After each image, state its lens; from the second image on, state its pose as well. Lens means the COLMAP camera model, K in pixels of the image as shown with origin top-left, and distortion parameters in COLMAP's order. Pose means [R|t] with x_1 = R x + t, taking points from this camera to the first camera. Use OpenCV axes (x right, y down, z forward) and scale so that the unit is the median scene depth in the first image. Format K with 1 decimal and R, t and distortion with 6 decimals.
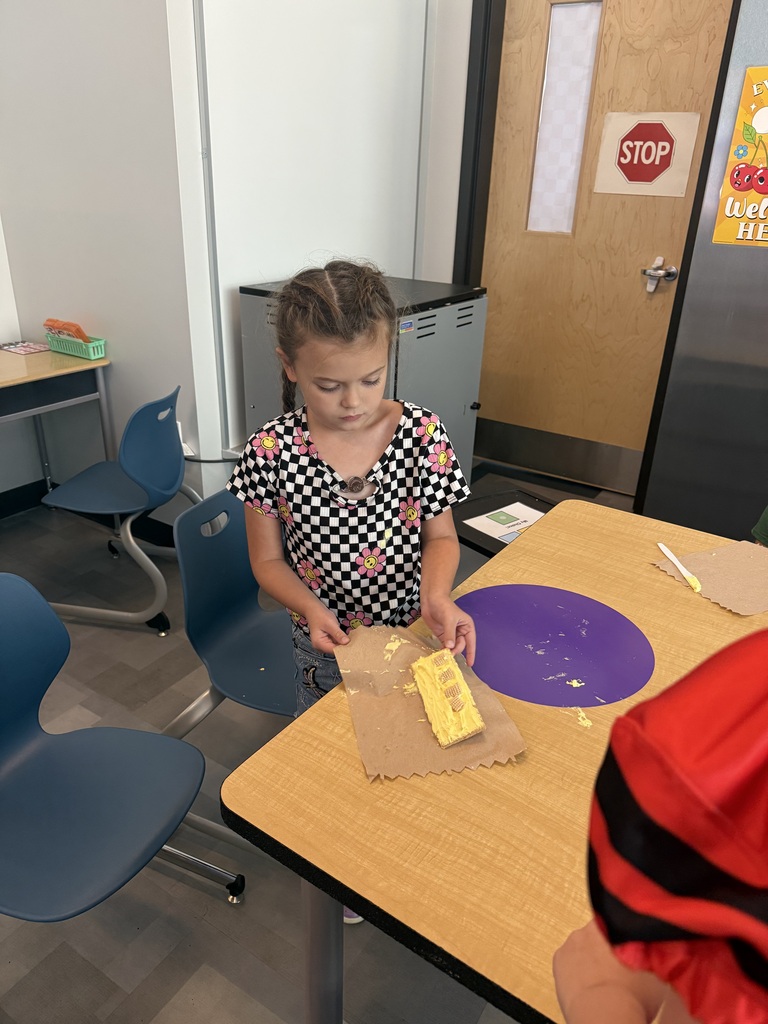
lens RADIAL K [[727.2, 0, 387.0], [0, 727.2, 521.9], [0, 0, 1]] dist [-0.014148, -0.003637]
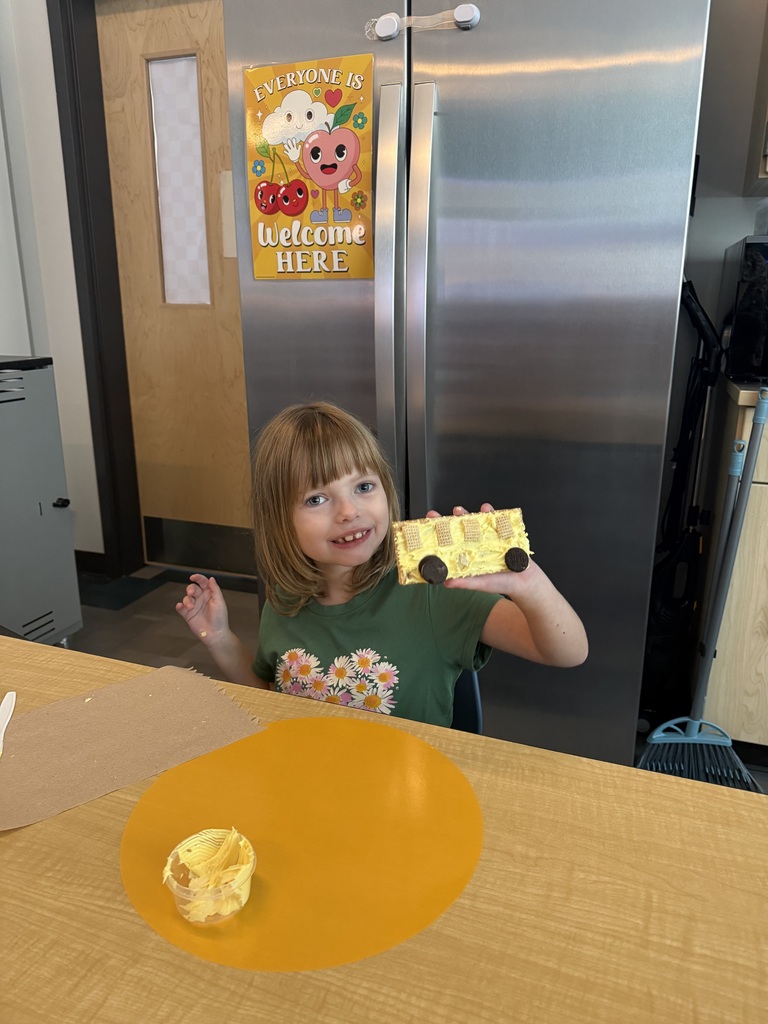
lens RADIAL K [[727.2, 0, 376.1], [0, 727.2, 508.3], [0, 0, 1]] dist [-0.014148, -0.003637]
pose [[0.976736, -0.079456, 0.199184, 0.290717], [0.110372, 0.982620, -0.149252, 0.002821], [-0.183863, 0.167764, 0.968530, 0.165829]]
